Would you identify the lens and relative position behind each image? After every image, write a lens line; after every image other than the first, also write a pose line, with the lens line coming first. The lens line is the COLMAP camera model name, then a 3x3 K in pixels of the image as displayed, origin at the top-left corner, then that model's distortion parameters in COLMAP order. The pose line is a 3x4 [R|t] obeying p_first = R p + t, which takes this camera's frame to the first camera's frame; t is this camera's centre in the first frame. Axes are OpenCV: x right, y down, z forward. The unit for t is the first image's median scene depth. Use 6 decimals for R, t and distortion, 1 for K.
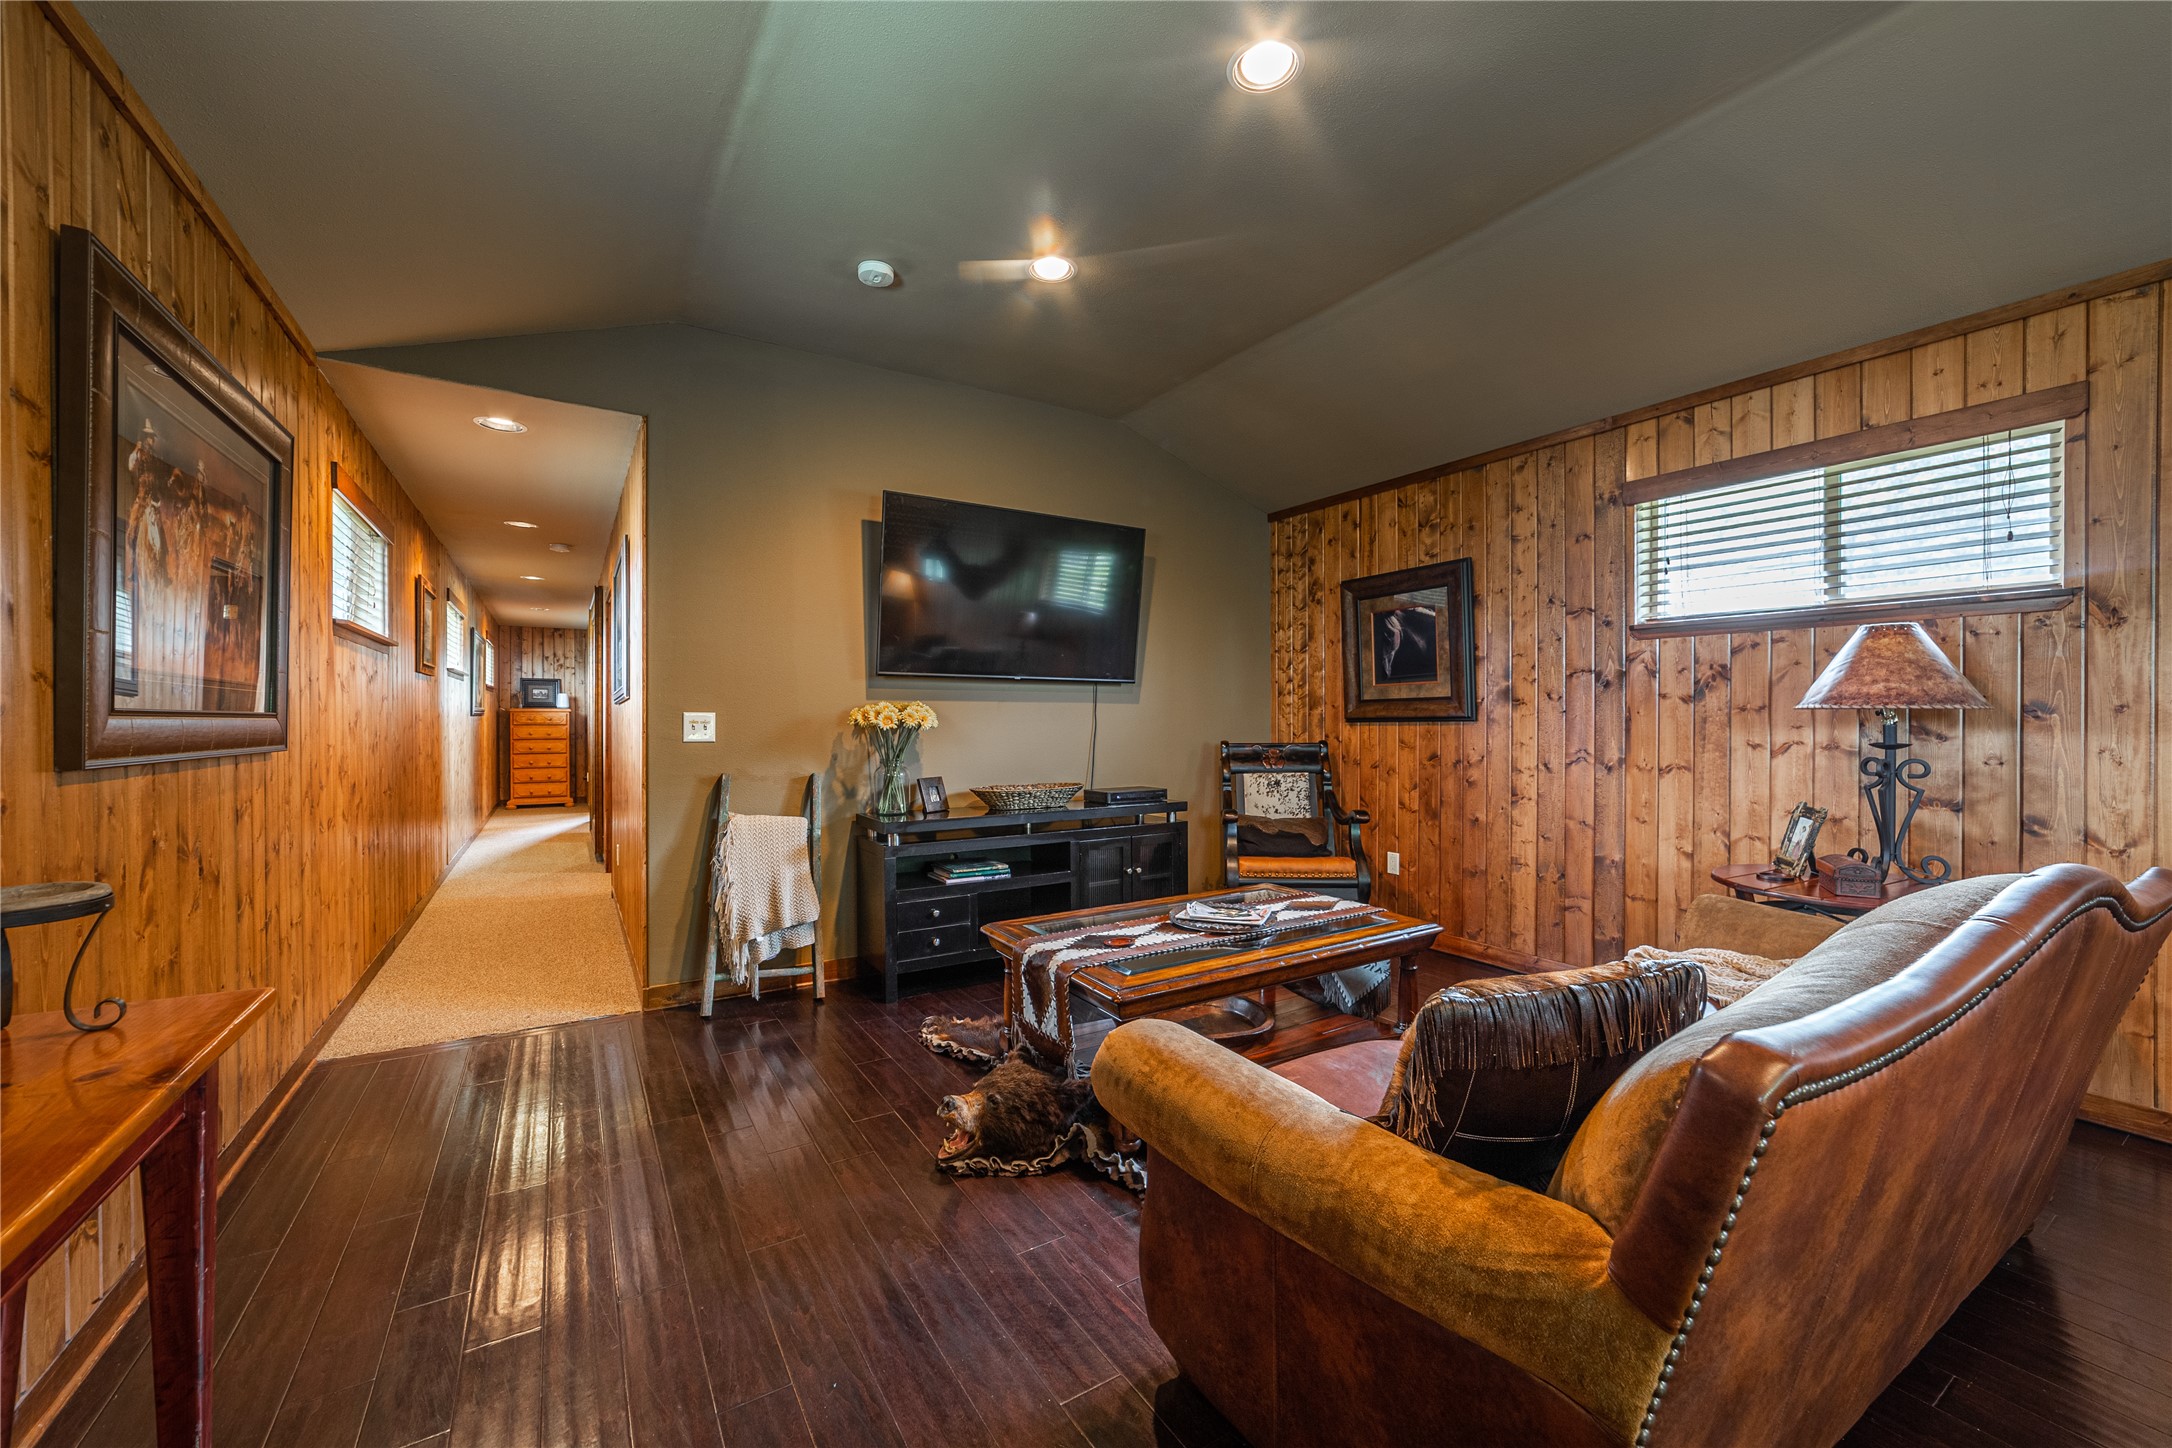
lens RADIAL K [[843.4, 0, 1089.9], [0, 843.4, 721.4], [0, 0, 1]] dist [-0.001643, 0.000163]
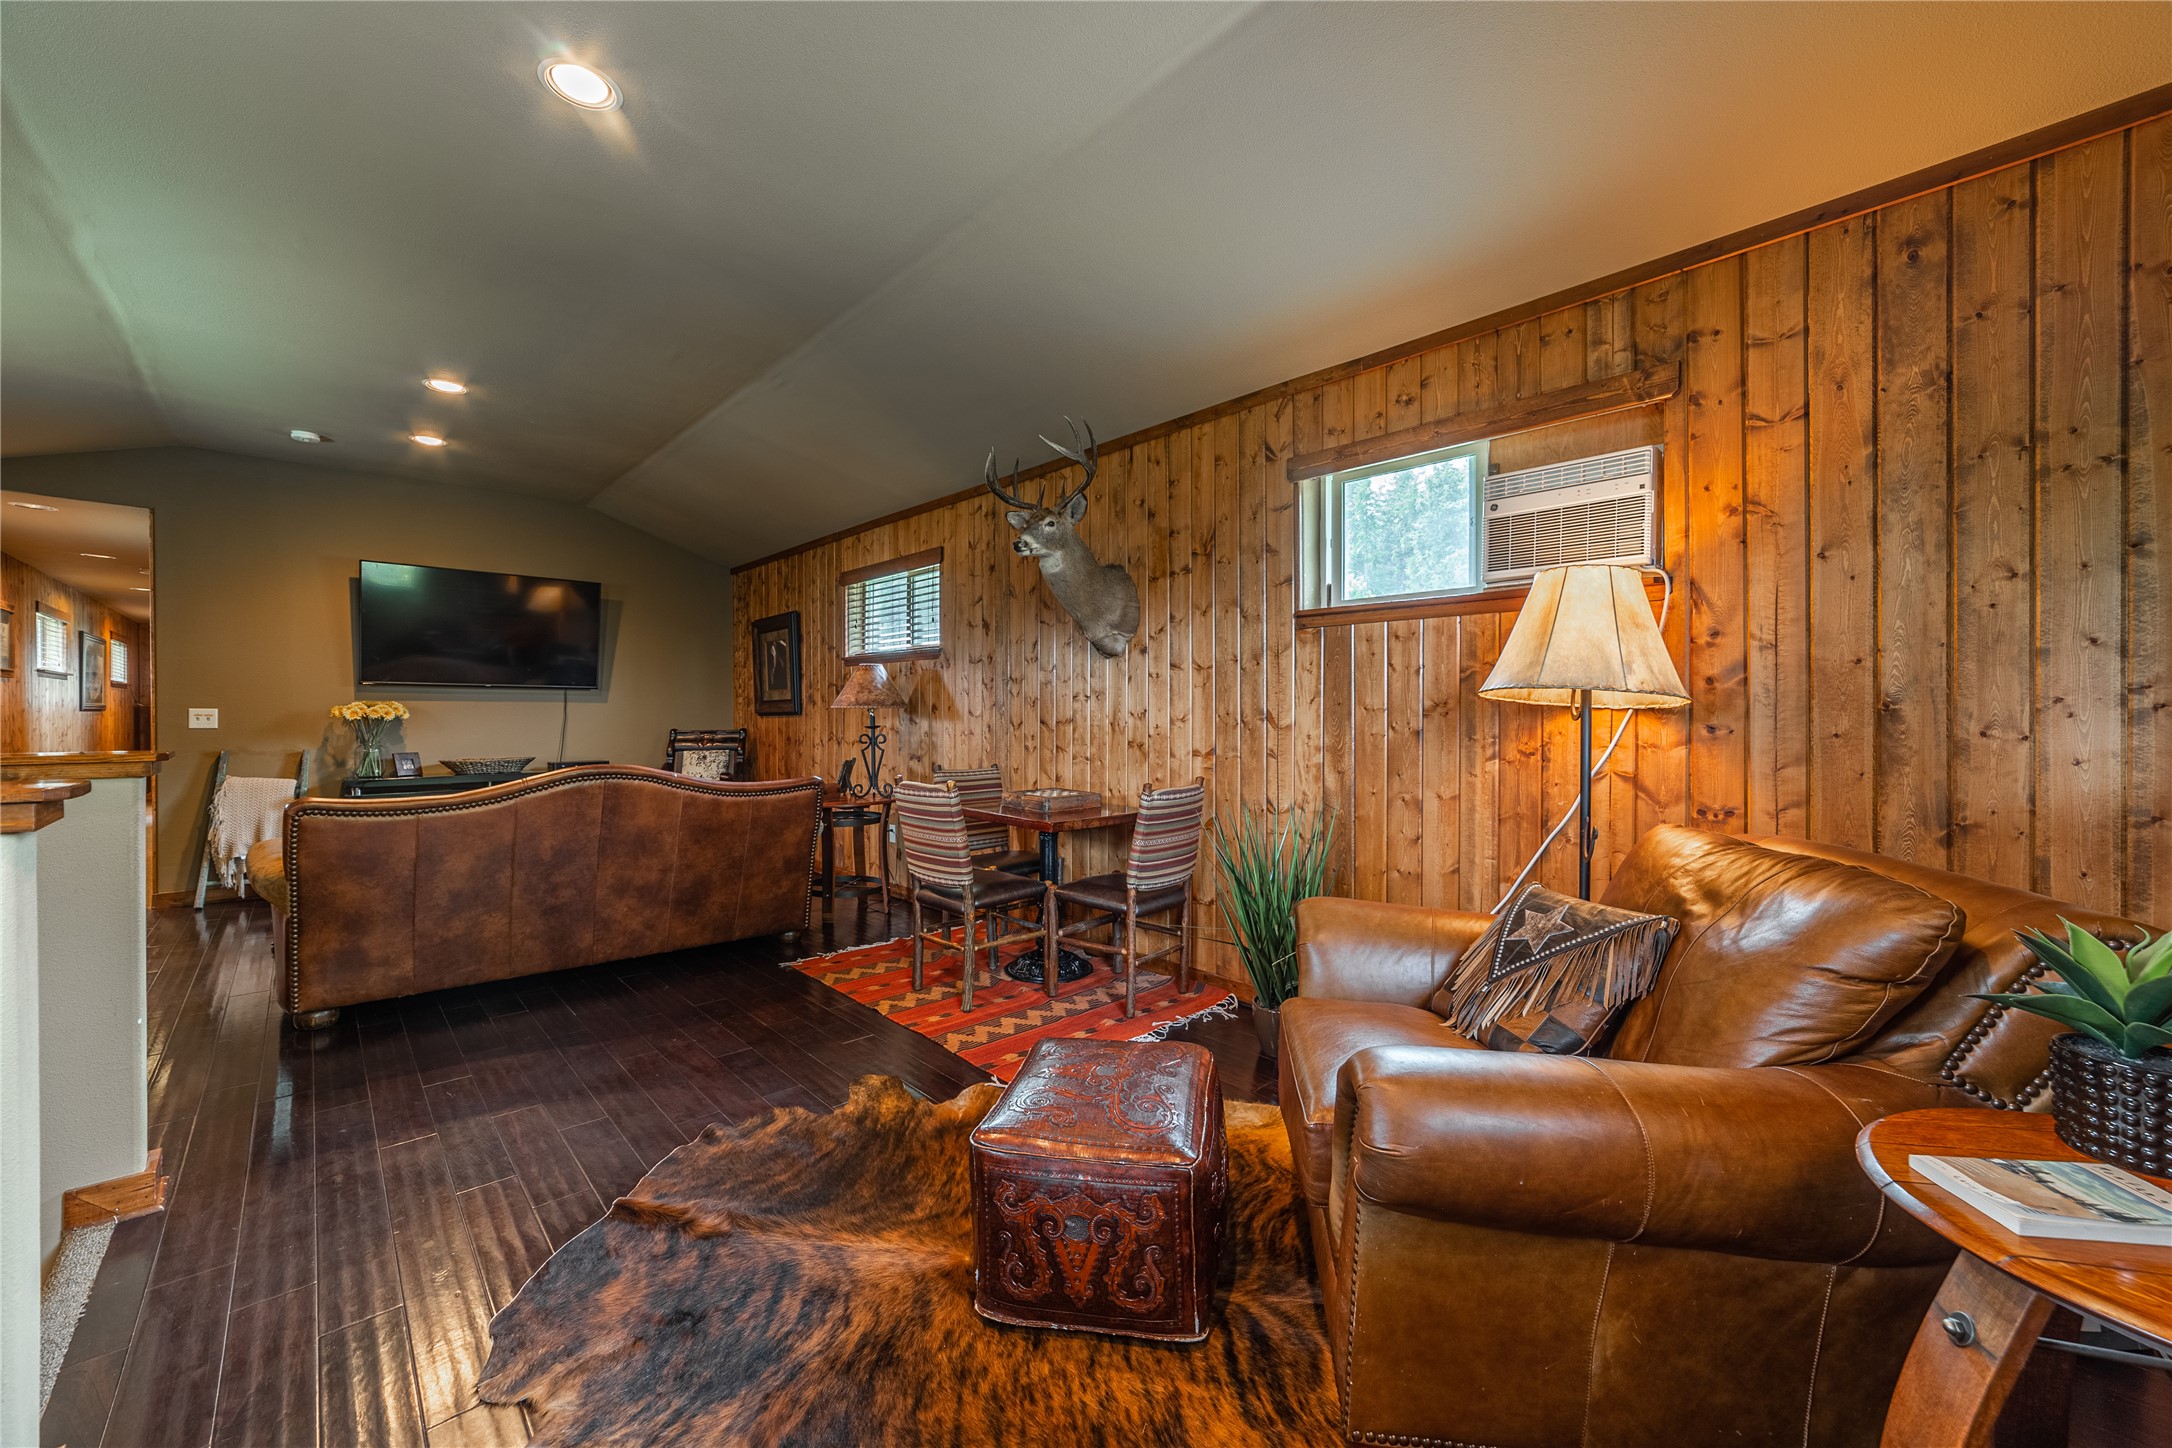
lens RADIAL K [[843.4, 0, 1081.2], [0, 843.4, 720.5], [0, 0, 1]] dist [-0.001643, 0.000163]
pose [[0.982259, -0.000630, 0.187530, 0.767185], [0.000245, 0.999998, 0.002074, 0.008047], [-0.187531, -0.001991, 0.982257, -0.734493]]
